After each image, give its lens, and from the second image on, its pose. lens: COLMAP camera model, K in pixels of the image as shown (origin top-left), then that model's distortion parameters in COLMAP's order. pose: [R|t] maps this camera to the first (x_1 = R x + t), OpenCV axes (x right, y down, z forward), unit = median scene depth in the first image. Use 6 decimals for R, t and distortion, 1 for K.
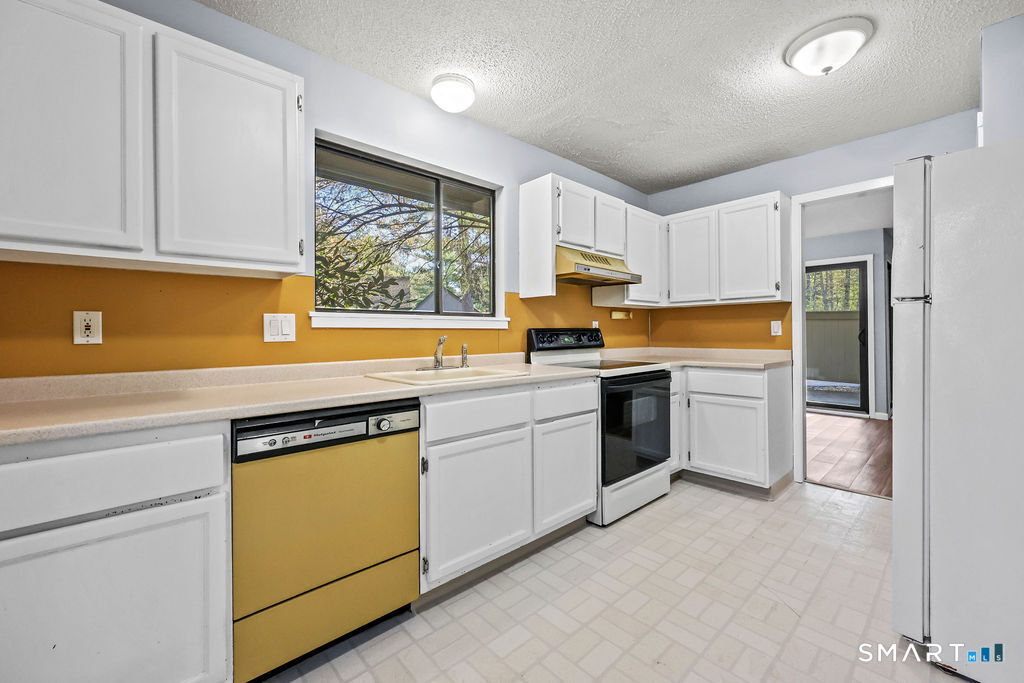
lens RADIAL K [[413.6, 0, 514.1], [0, 413.6, 329.8], [0, 0, 1]] dist [-0.003314, 0.000942]
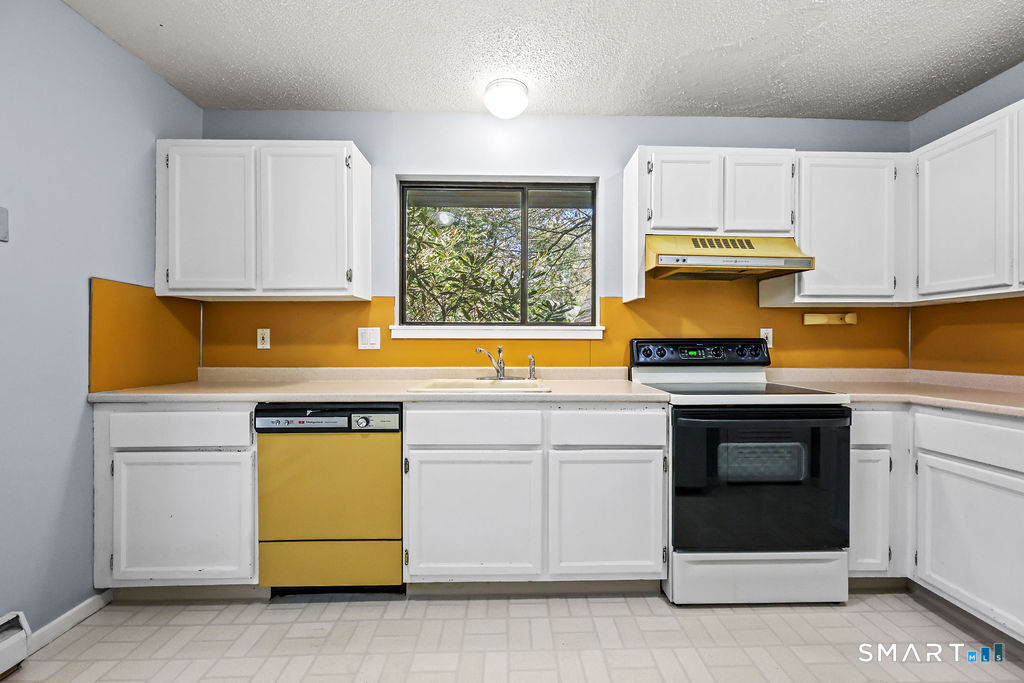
lens RADIAL K [[413.6, 0, 516.2], [0, 413.6, 344.3], [0, 0, 1]] dist [-0.003314, 0.000942]
pose [[0.755721, 0.008662, -0.654837, 0.478635], [-0.000683, 0.999922, 0.012438, -0.002610], [0.654894, -0.008952, 0.755668, 0.251671]]
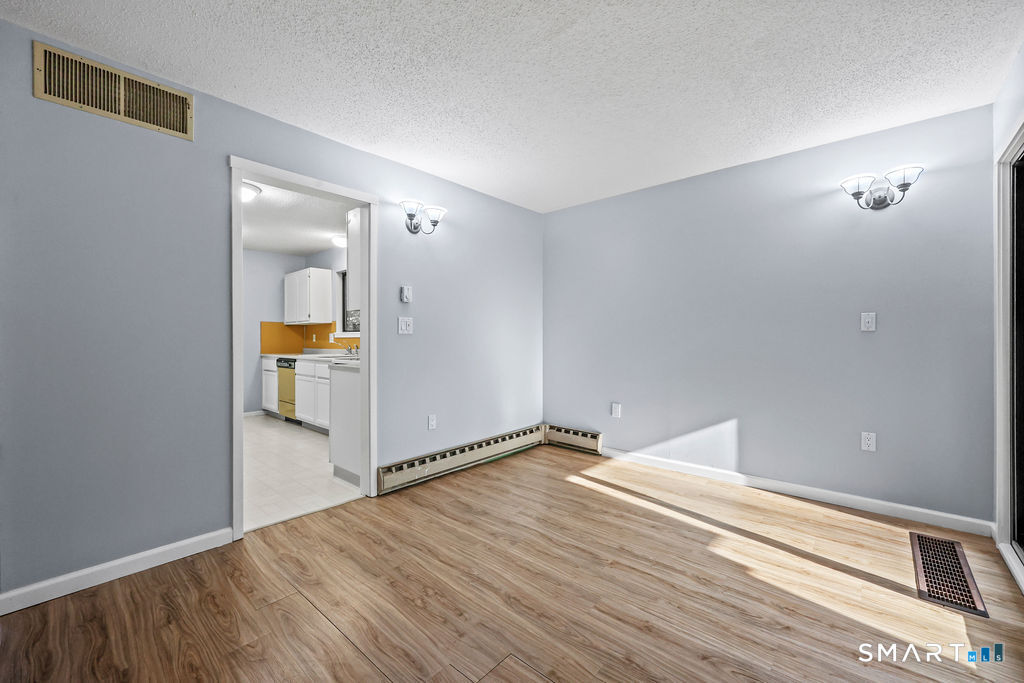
lens RADIAL K [[413.6, 0, 516.2], [0, 413.6, 338.7], [0, 0, 1]] dist [-0.003314, 0.000942]
pose [[0.105907, 0.004031, -0.994368, 2.171922], [0.008521, 0.999951, 0.004961, -0.001659], [0.994340, -0.008999, 0.105867, 1.613638]]
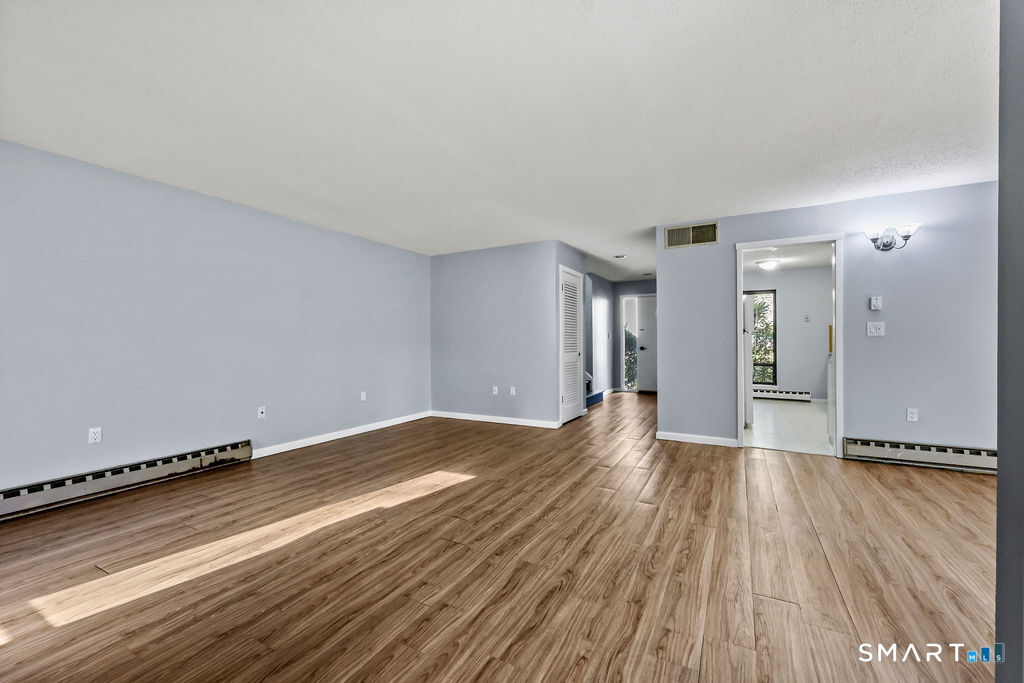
lens RADIAL K [[413.6, 0, 516.9], [0, 413.6, 338.4], [0, 0, 1]] dist [-0.003314, 0.000942]
pose [[-0.945566, 0.002828, -0.325418, 2.651056], [0.007390, 0.999891, -0.012786, 0.006624], [0.325347, -0.014495, -0.945484, 2.454274]]
